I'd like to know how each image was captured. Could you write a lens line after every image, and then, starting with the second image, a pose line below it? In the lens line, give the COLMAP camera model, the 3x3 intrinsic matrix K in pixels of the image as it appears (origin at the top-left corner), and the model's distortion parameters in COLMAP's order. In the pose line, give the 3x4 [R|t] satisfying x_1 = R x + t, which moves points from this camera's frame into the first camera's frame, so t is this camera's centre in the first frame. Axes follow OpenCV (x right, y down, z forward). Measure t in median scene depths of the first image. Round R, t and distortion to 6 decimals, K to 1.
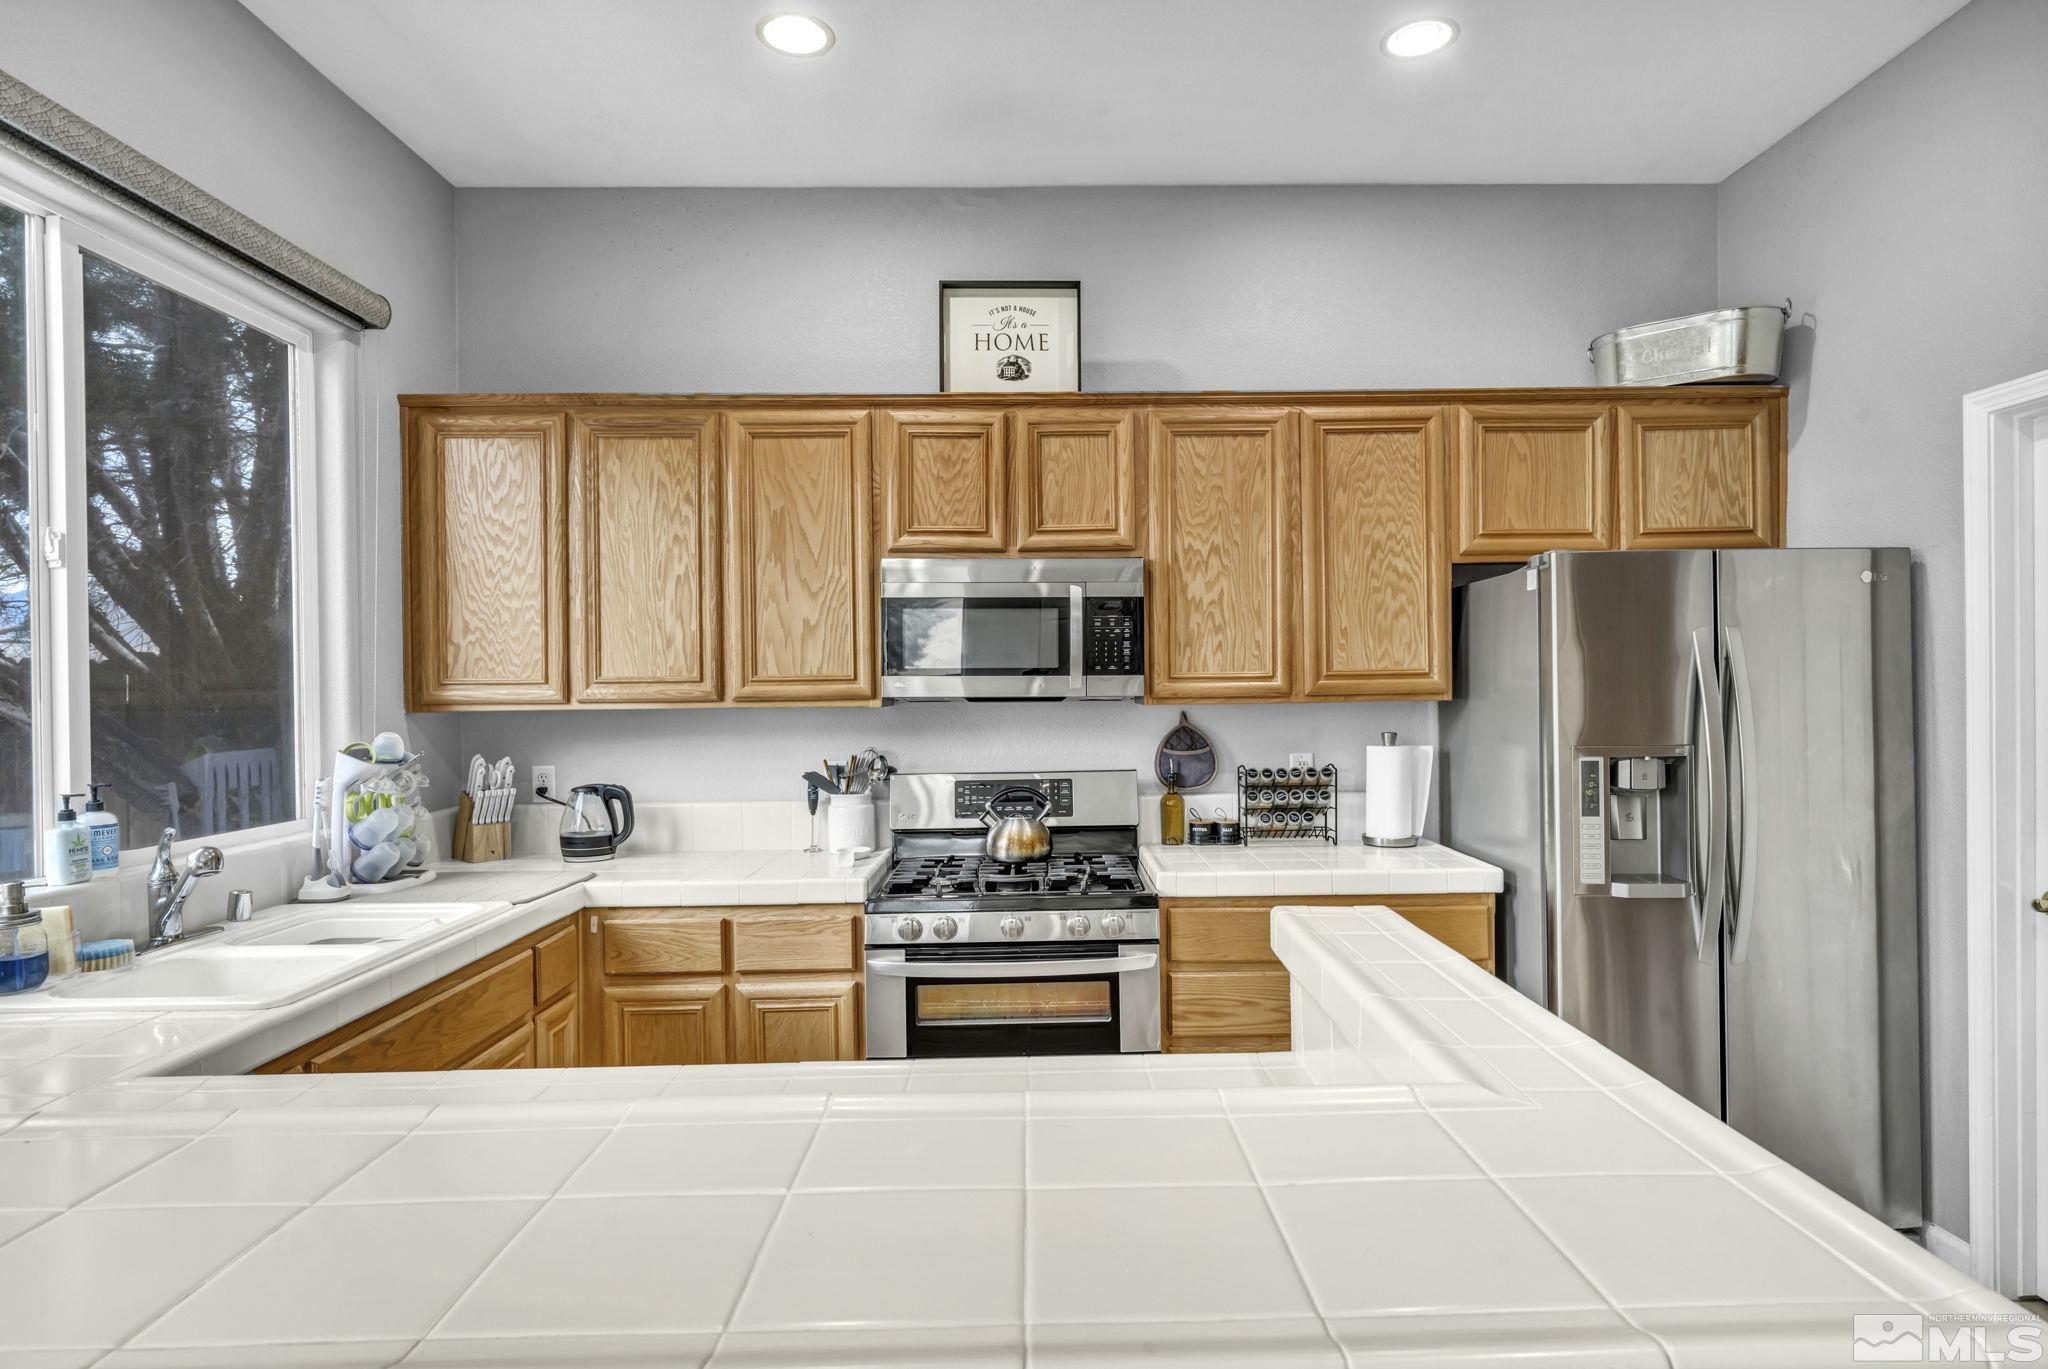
lens RADIAL K [[1146.3, 0, 1040.4], [0, 1146.3, 679.3], [0, 0, 1]] dist [-0.002845, -0.003013]
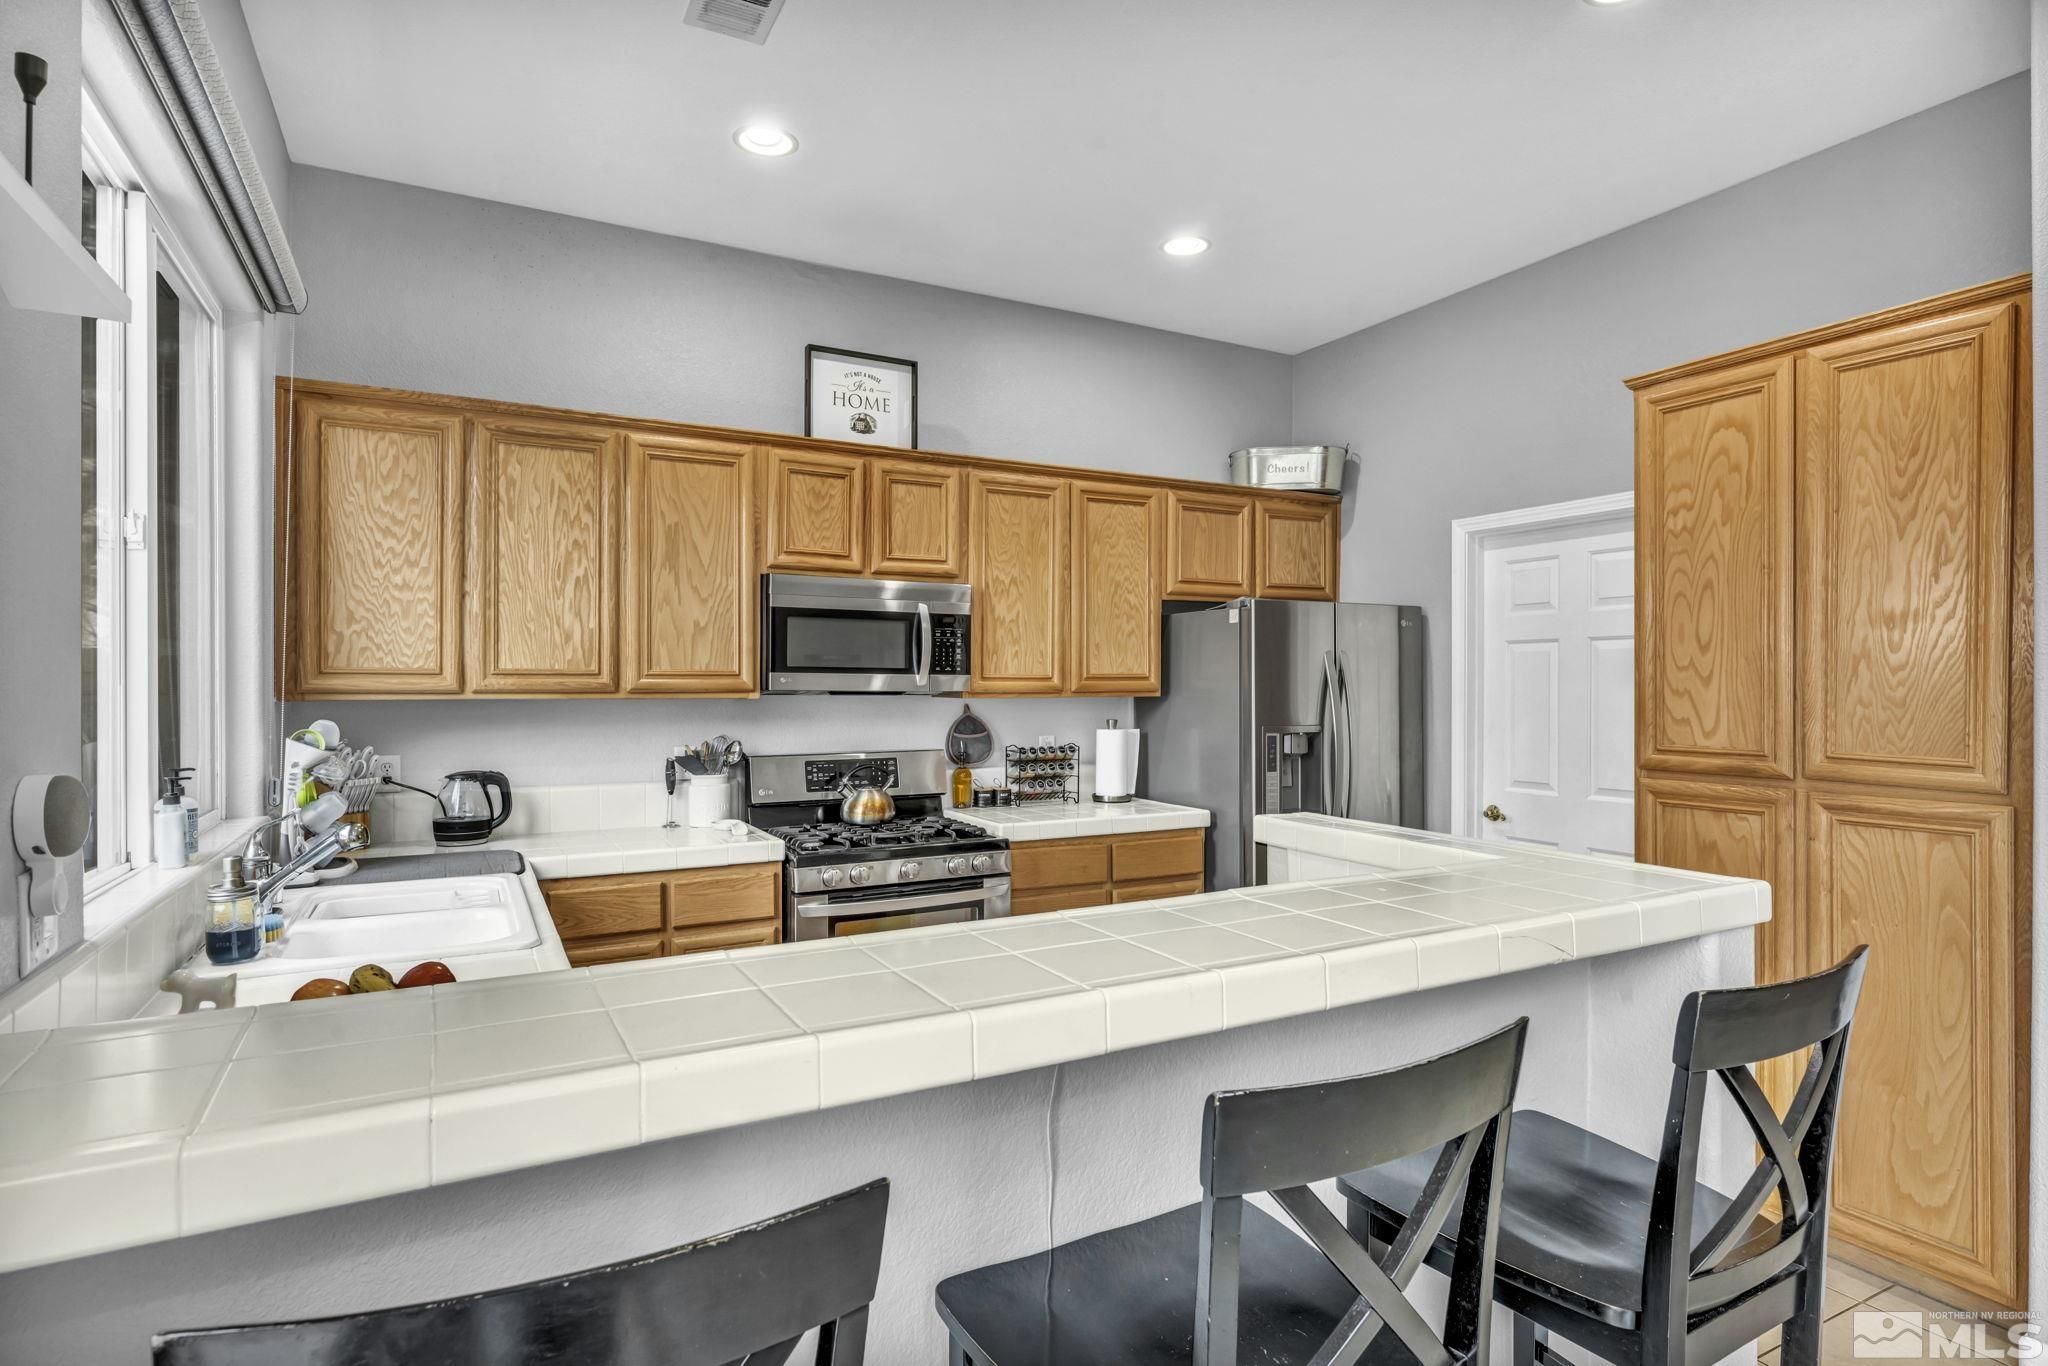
lens RADIAL K [[1063.7, 0, 1052.5], [0, 1063.7, 685.3], [0, 0, 1]] dist [-0.019386, -0.000431]
pose [[0.882747, 0.011927, 0.469697, -0.384475], [-0.012730, 0.999918, -0.001465, 0.008166], [-0.469676, -0.004686, 0.882826, -0.103143]]
